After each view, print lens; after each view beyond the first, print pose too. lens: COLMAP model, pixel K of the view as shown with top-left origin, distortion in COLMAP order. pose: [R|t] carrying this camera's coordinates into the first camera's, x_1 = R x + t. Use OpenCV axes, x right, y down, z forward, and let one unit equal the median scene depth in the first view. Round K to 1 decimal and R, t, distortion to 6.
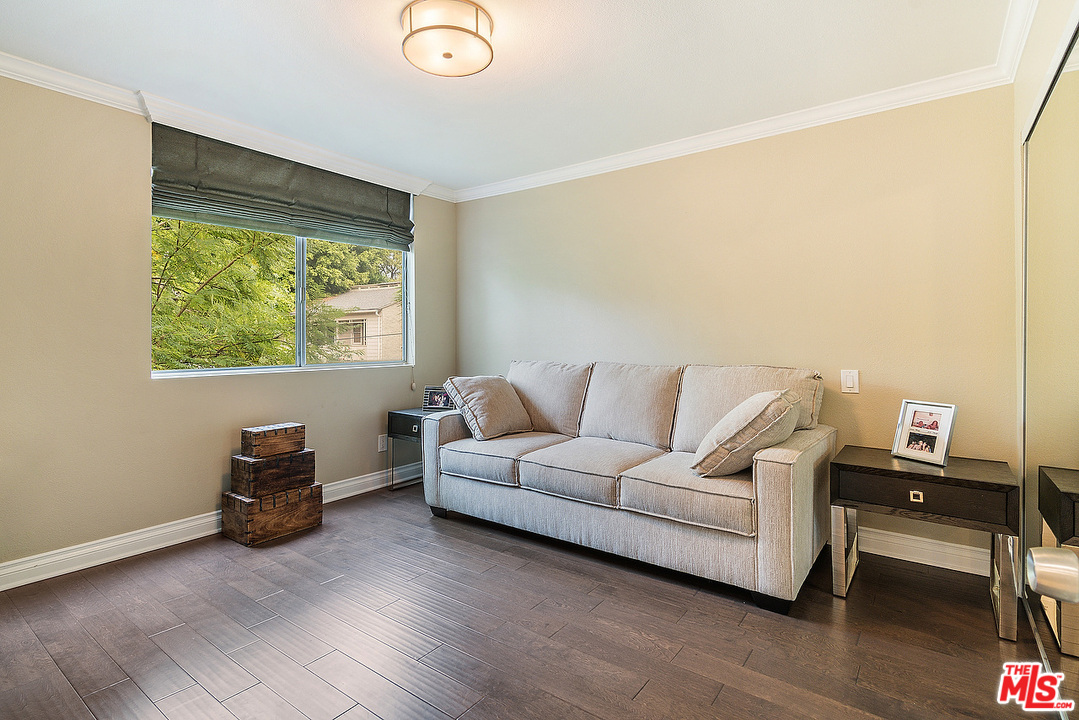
lens RADIAL K [[537.9, 0, 540.8], [0, 537.9, 338.7], [0, 0, 1]] dist [-0.002859, -0.001826]
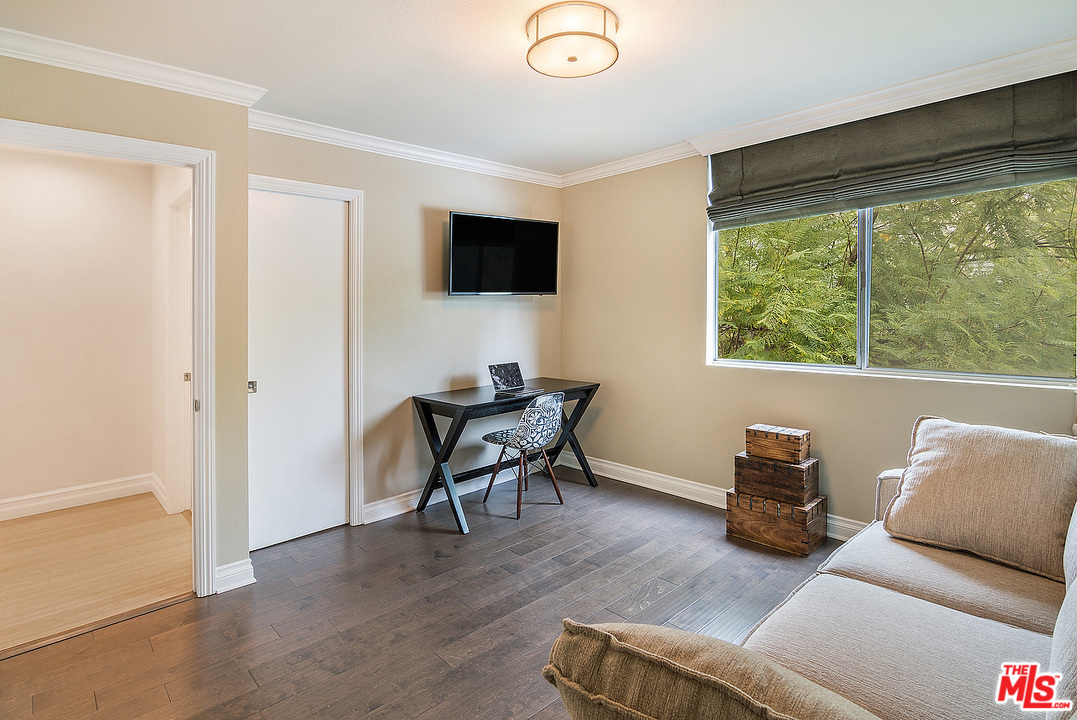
lens RADIAL K [[536.9, 0, 539.8], [0, 536.9, 338.7], [0, 0, 1]] dist [-0.002859, -0.001826]
pose [[-0.176508, 0.031204, -0.983804, 0.506449], [-0.004119, 0.999465, 0.032440, -0.023845], [0.984291, 0.009778, -0.176285, 0.777970]]
